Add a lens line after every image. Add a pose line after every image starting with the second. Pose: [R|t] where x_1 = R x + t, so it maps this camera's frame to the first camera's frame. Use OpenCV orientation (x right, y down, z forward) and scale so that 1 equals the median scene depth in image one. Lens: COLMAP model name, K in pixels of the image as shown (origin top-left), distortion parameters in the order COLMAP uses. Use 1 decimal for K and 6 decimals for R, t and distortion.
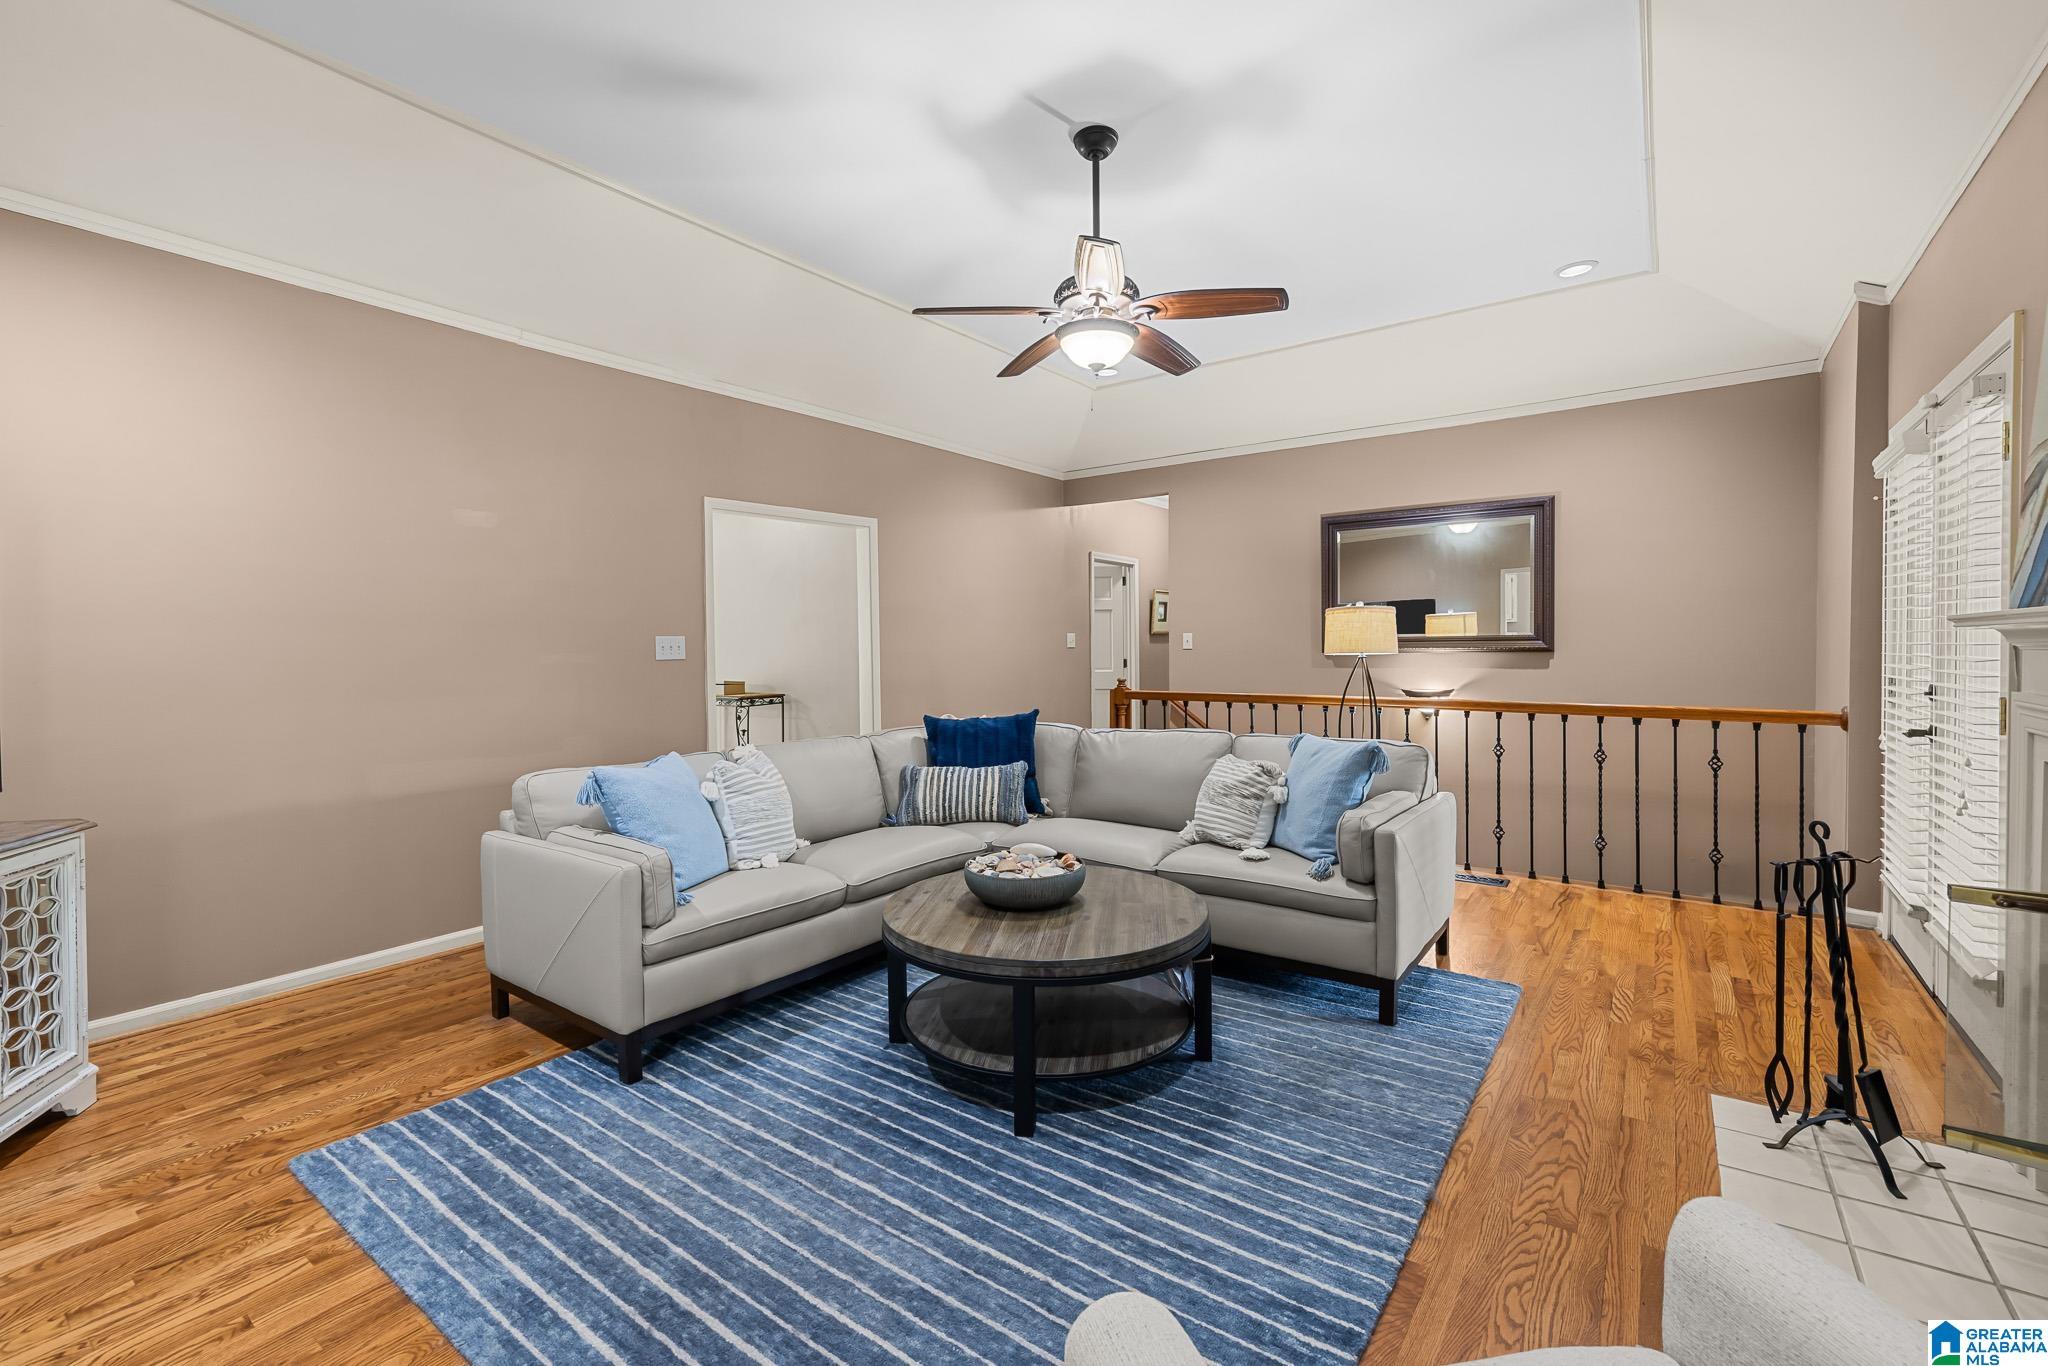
lens RADIAL K [[884.0, 0, 1014.7], [0, 884.0, 647.7], [0, 0, 1]] dist [0.003080, 0.001201]
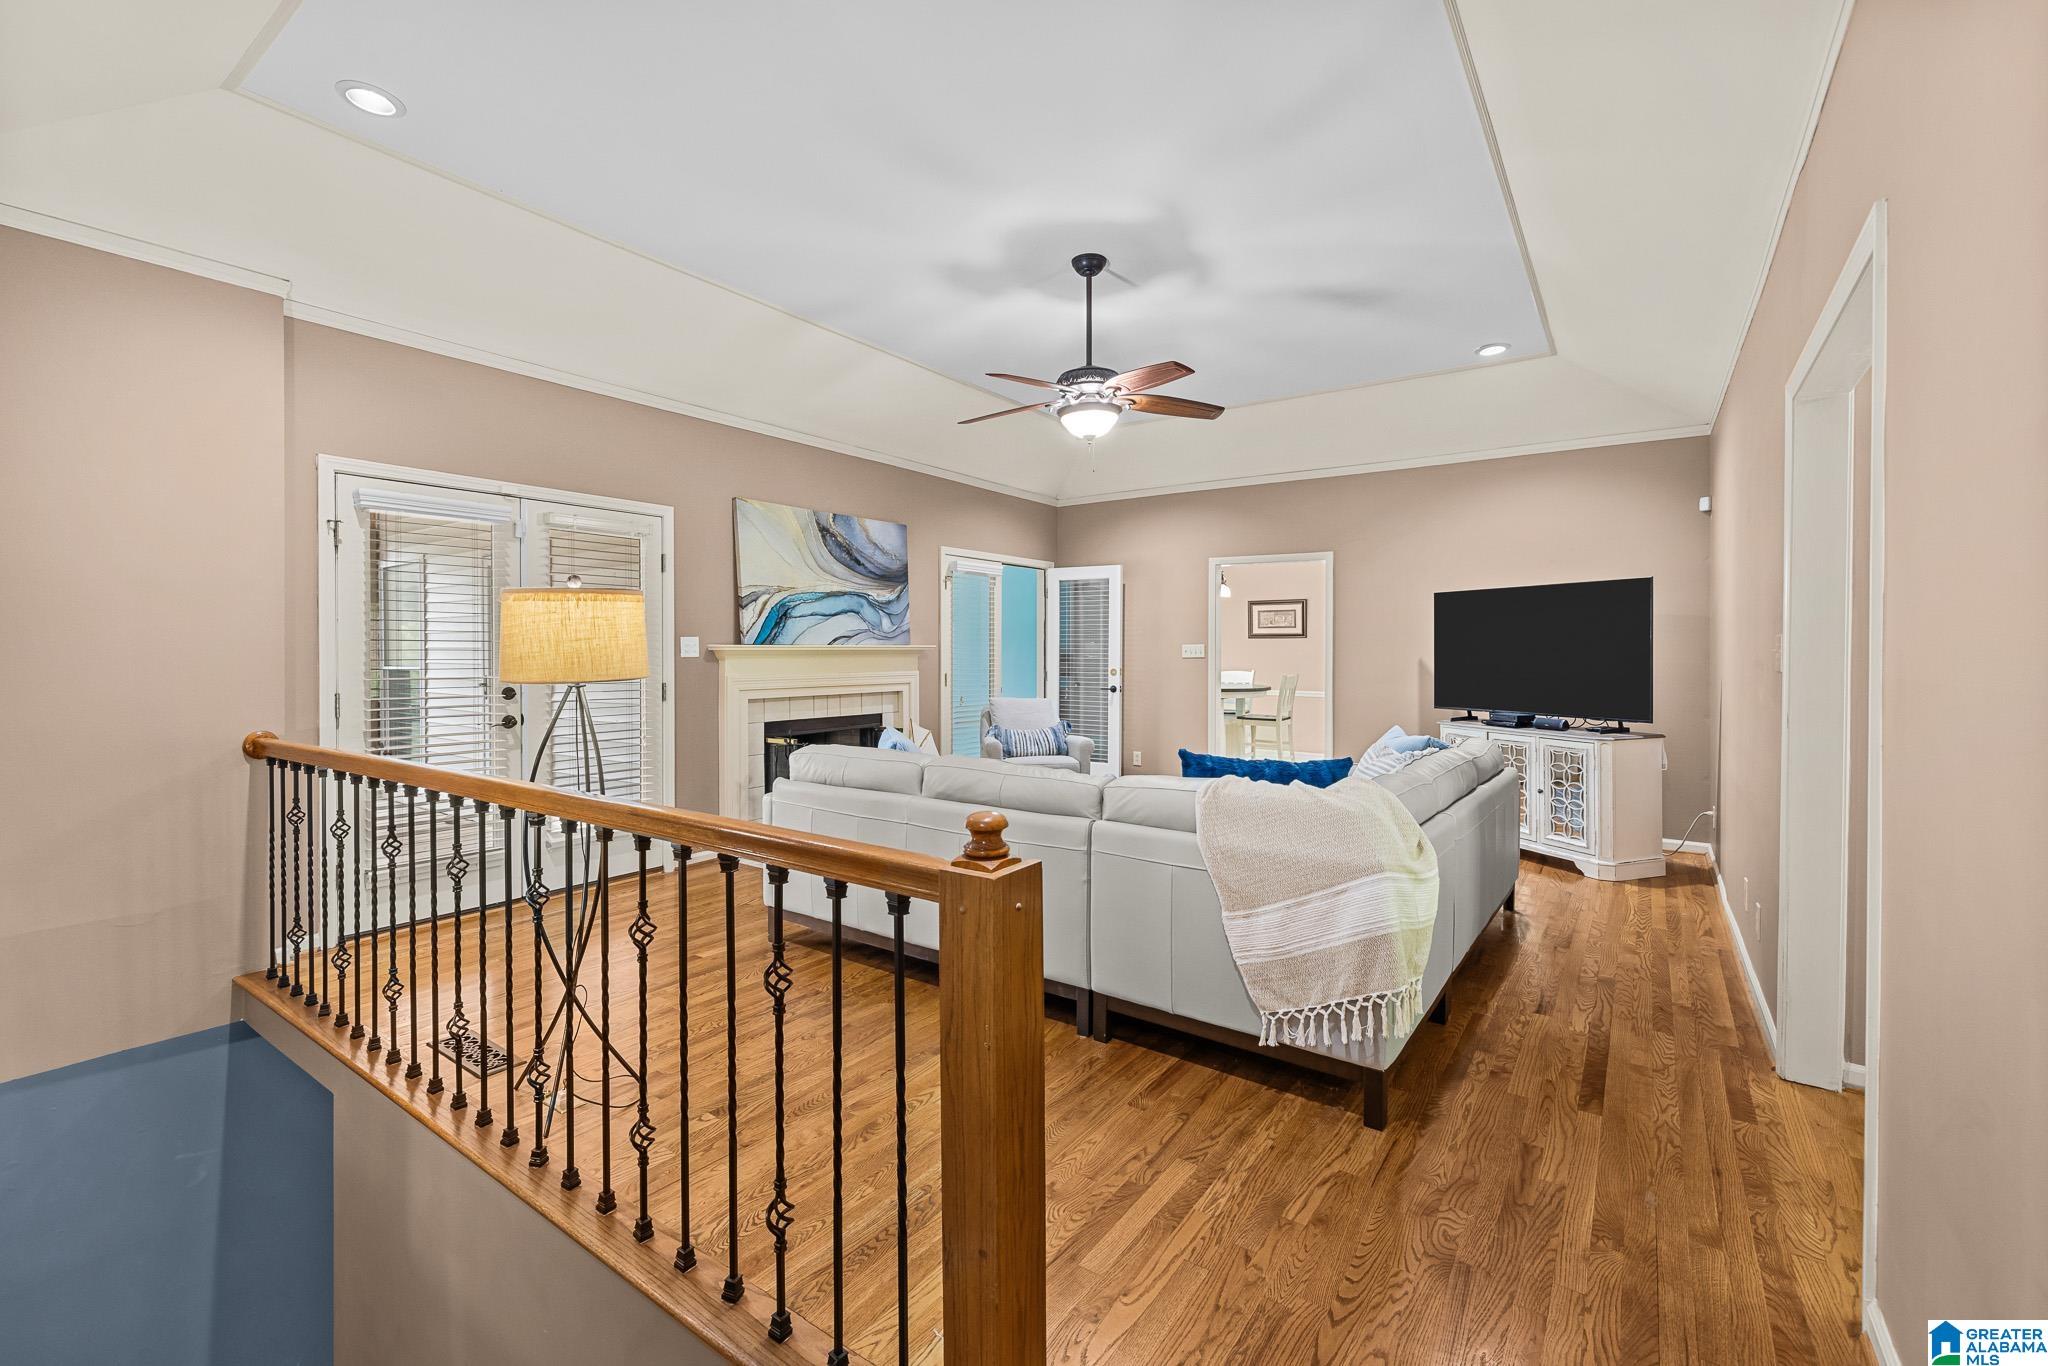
lens RADIAL K [[884.0, 0, 1014.7], [0, 884.0, 647.7], [0, 0, 1]] dist [0.003080, 0.001201]
pose [[-0.999863, 0.011434, -0.011957, 0.260176], [0.011378, 0.999924, 0.004727, -0.031373], [0.012010, 0.004590, -0.999917, 2.709691]]
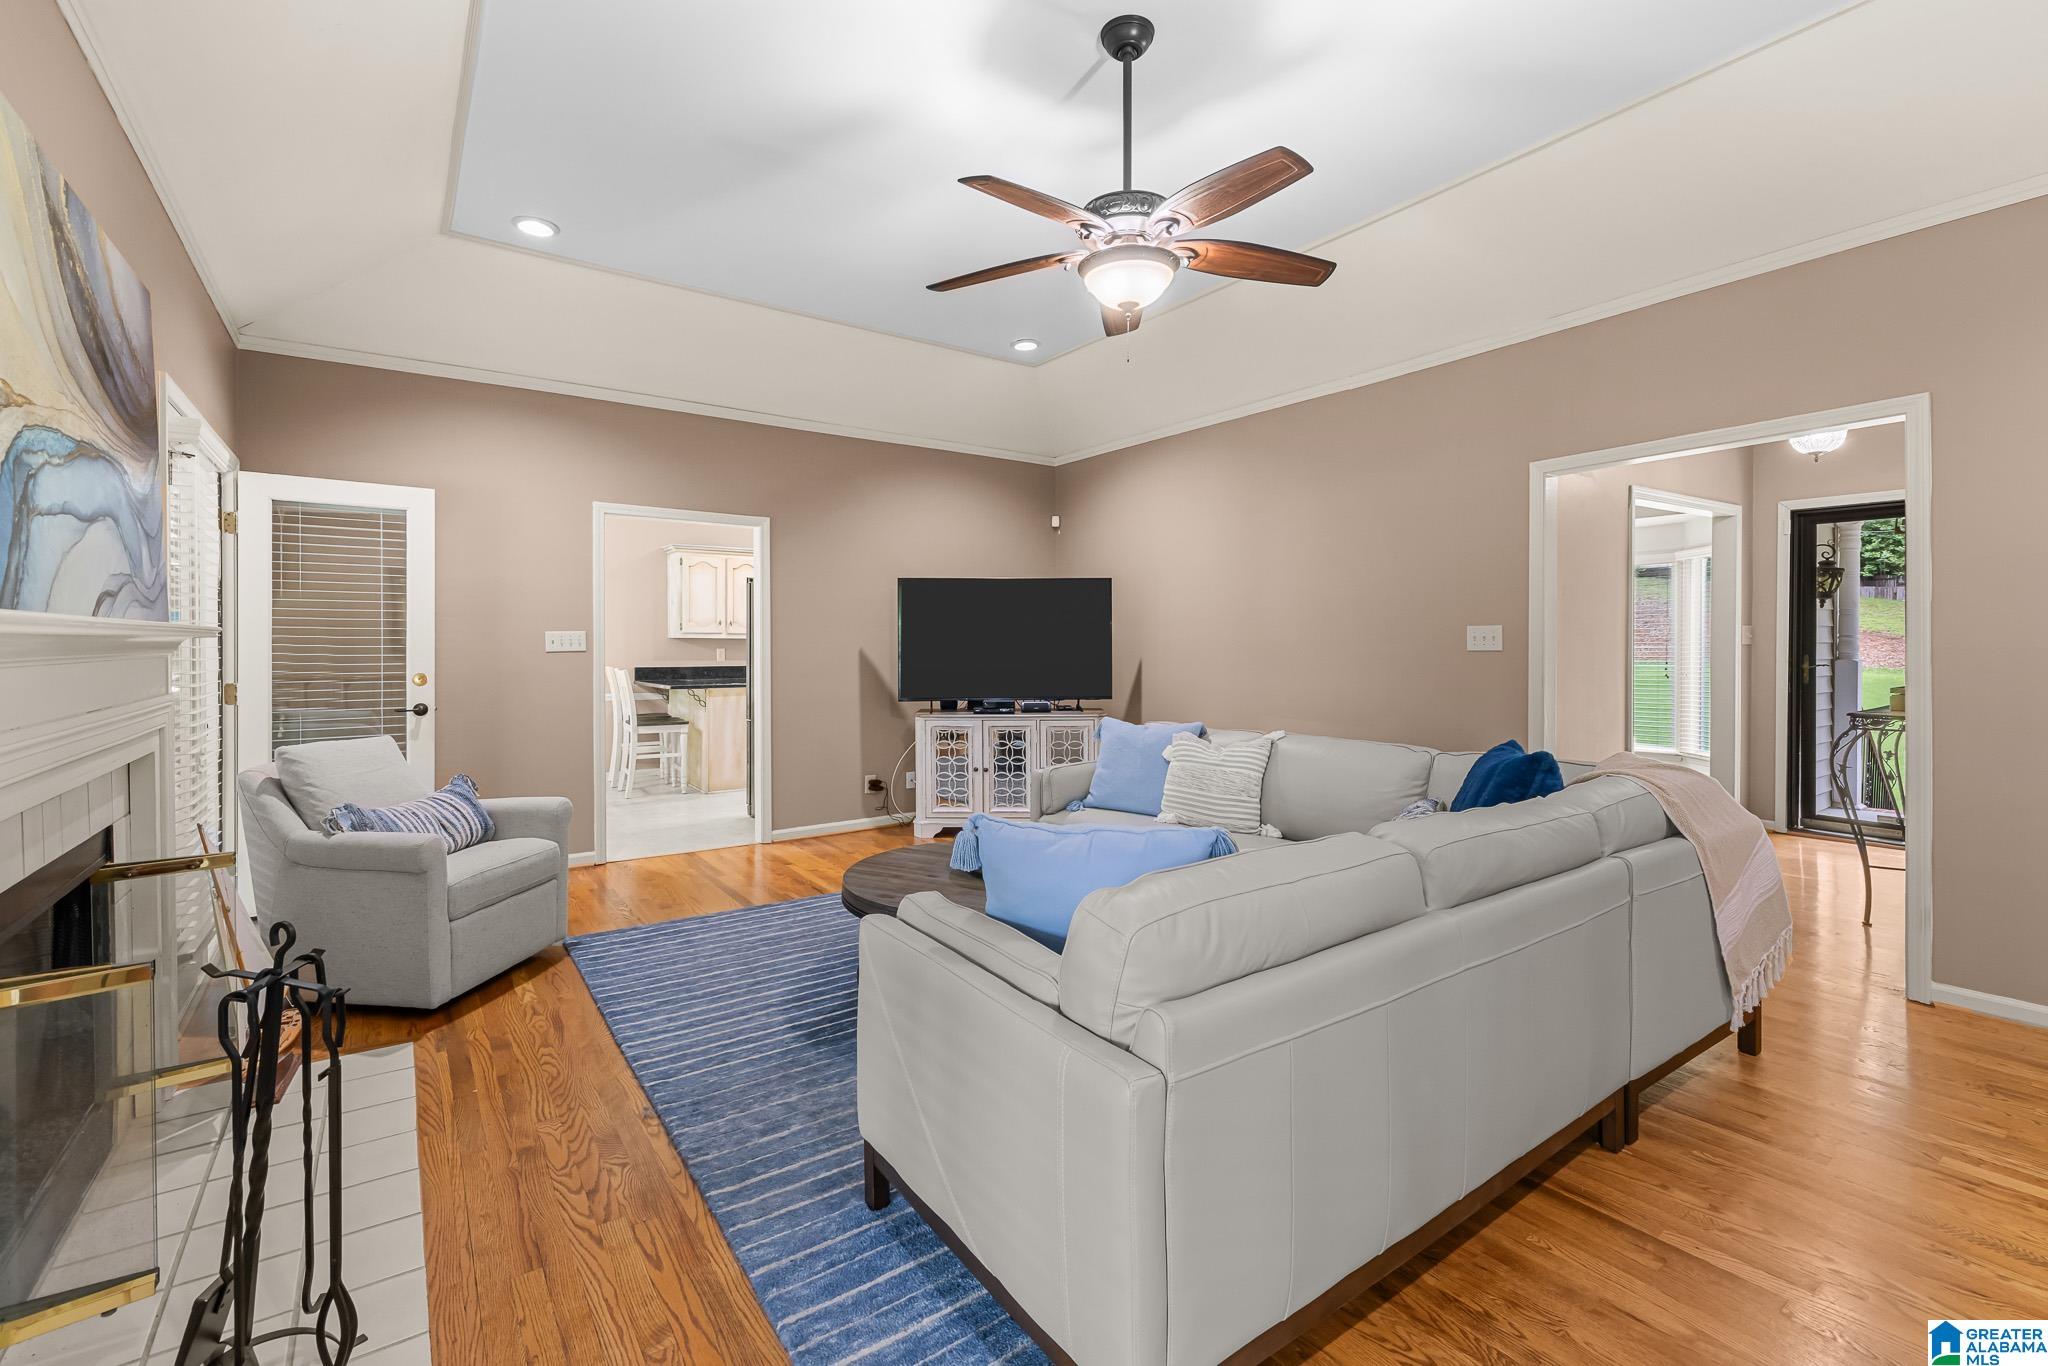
lens RADIAL K [[871.6, 0, 1015.4], [0, 871.6, 625.5], [0, 0, 1]] dist [0.000564, 0.000097]
pose [[-0.306951, -0.004305, -0.951715, 1.073510], [0.005710, 0.999963, -0.006365, -0.016817], [0.951708, -0.007388, -0.306915, 1.363687]]
